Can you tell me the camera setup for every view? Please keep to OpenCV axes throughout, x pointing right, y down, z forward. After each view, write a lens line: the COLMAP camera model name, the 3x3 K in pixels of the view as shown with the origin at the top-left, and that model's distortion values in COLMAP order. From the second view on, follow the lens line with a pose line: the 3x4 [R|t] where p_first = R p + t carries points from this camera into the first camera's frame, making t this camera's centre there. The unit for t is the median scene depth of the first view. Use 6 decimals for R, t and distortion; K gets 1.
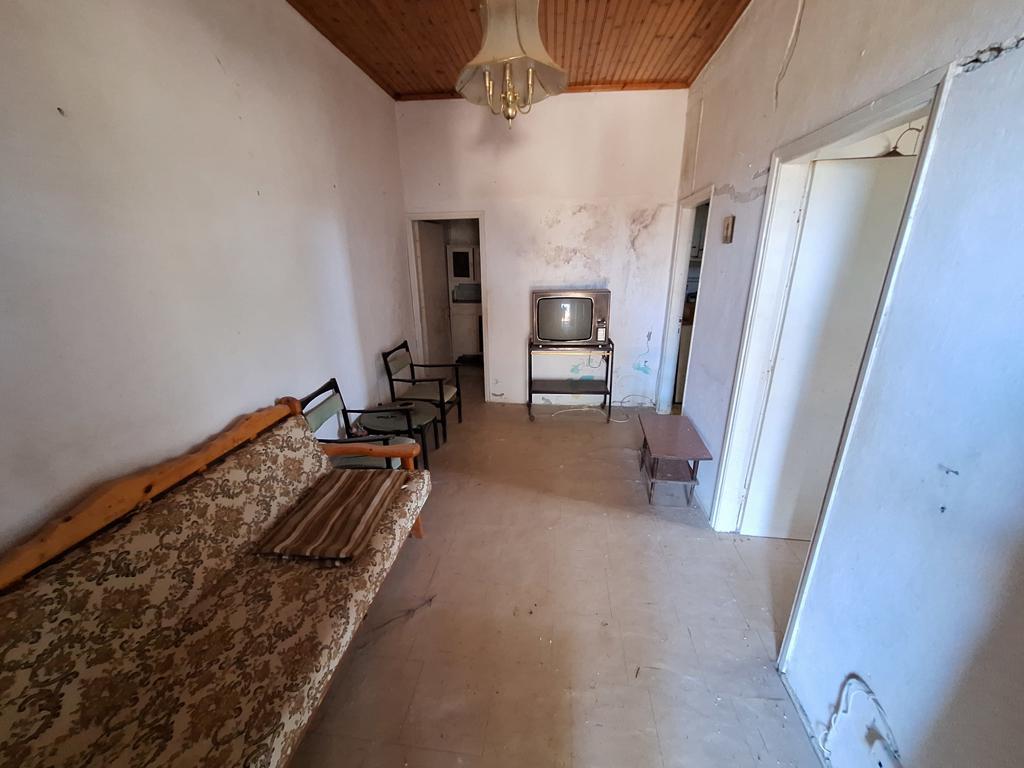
lens RADIAL K [[403.7, 0, 507.0], [0, 403.7, 392.9], [0, 0, 1]] dist [-0.001294, -0.000036]
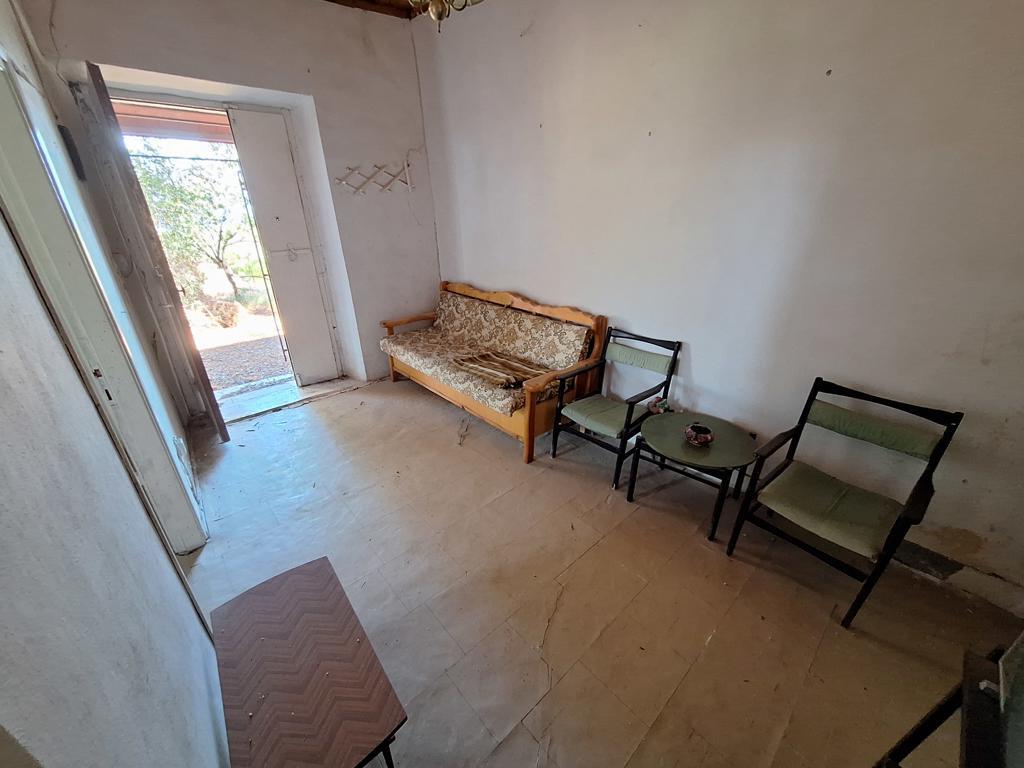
lens RADIAL K [[405.9, 0, 505.4], [0, 405.9, 392.1], [0, 0, 1]] dist [-0.000681, -0.000175]
pose [[-0.652869, 0.341564, -0.676089, 0.635308], [-0.237018, 0.755621, 0.610622, -0.564983], [0.719433, 0.558901, -0.412365, 1.614111]]
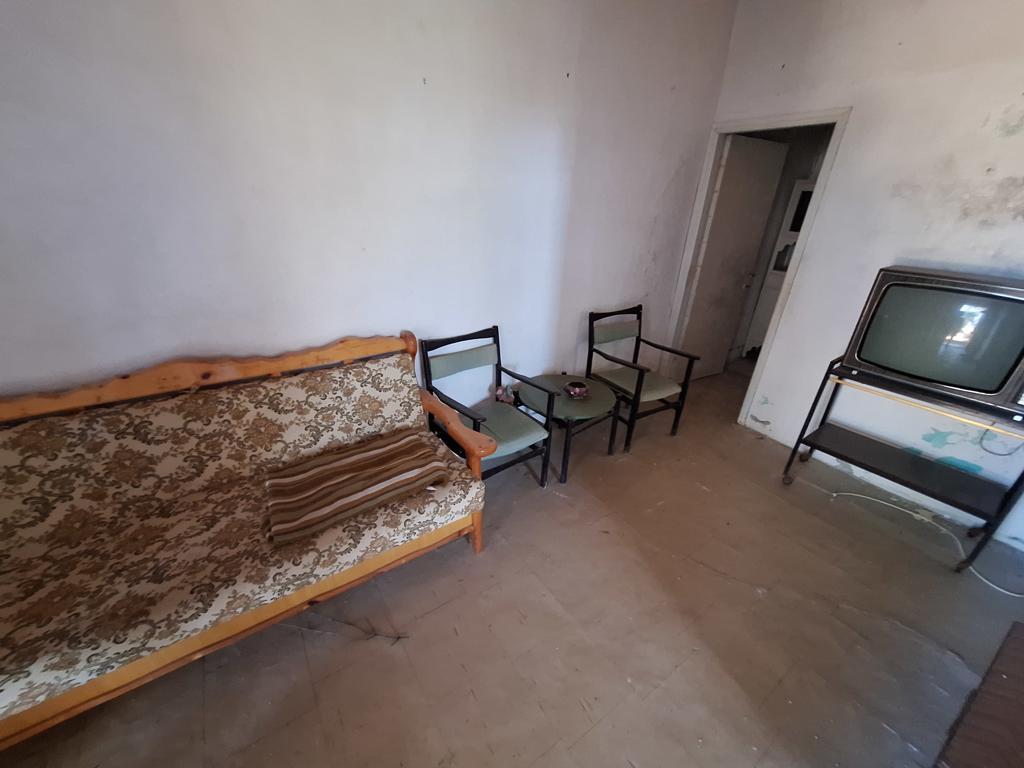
lens RADIAL K [[405.9, 0, 505.4], [0, 405.9, 392.1], [0, 0, 1]] dist [-0.000681, -0.000175]
pose [[0.657372, 0.367521, -0.657868, 0.274728], [-0.292396, 0.929009, 0.226819, -0.149717], [0.694526, 0.043253, 0.718166, 0.567323]]
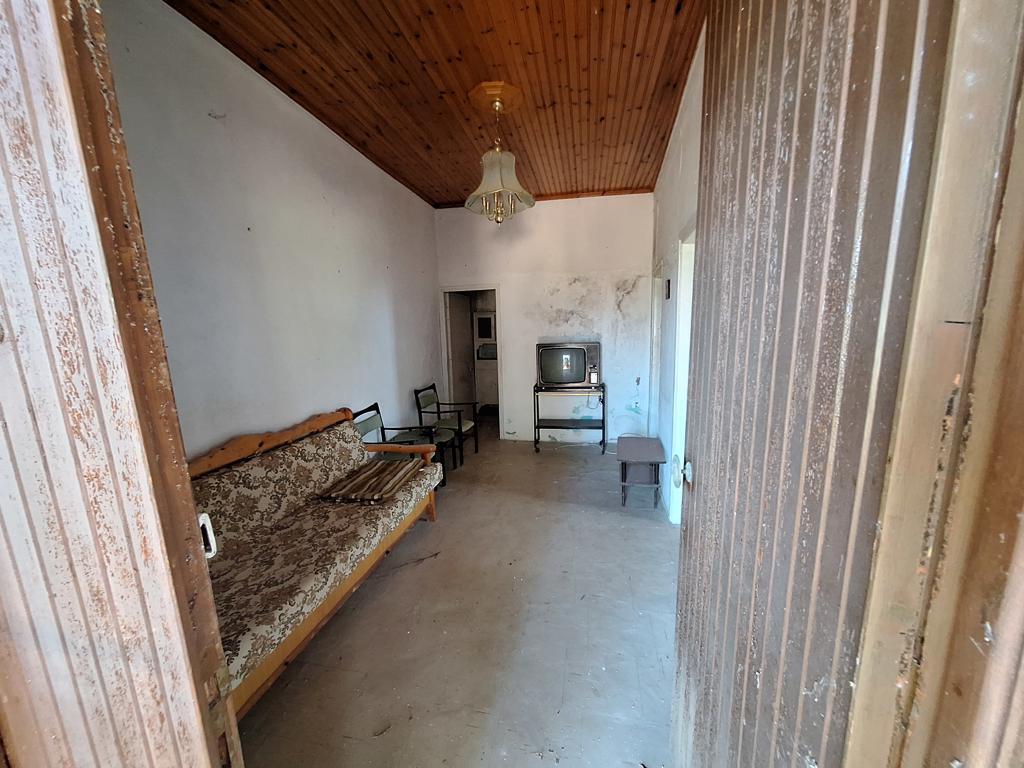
lens RADIAL K [[405.9, 0, 505.4], [0, 405.9, 392.1], [0, 0, 1]] dist [-0.000681, -0.000175]
pose [[0.995836, 0.003517, -0.091096, 0.155360], [-0.019664, 0.984020, -0.176967, 0.219188], [0.089018, 0.178022, 0.979992, -0.378182]]
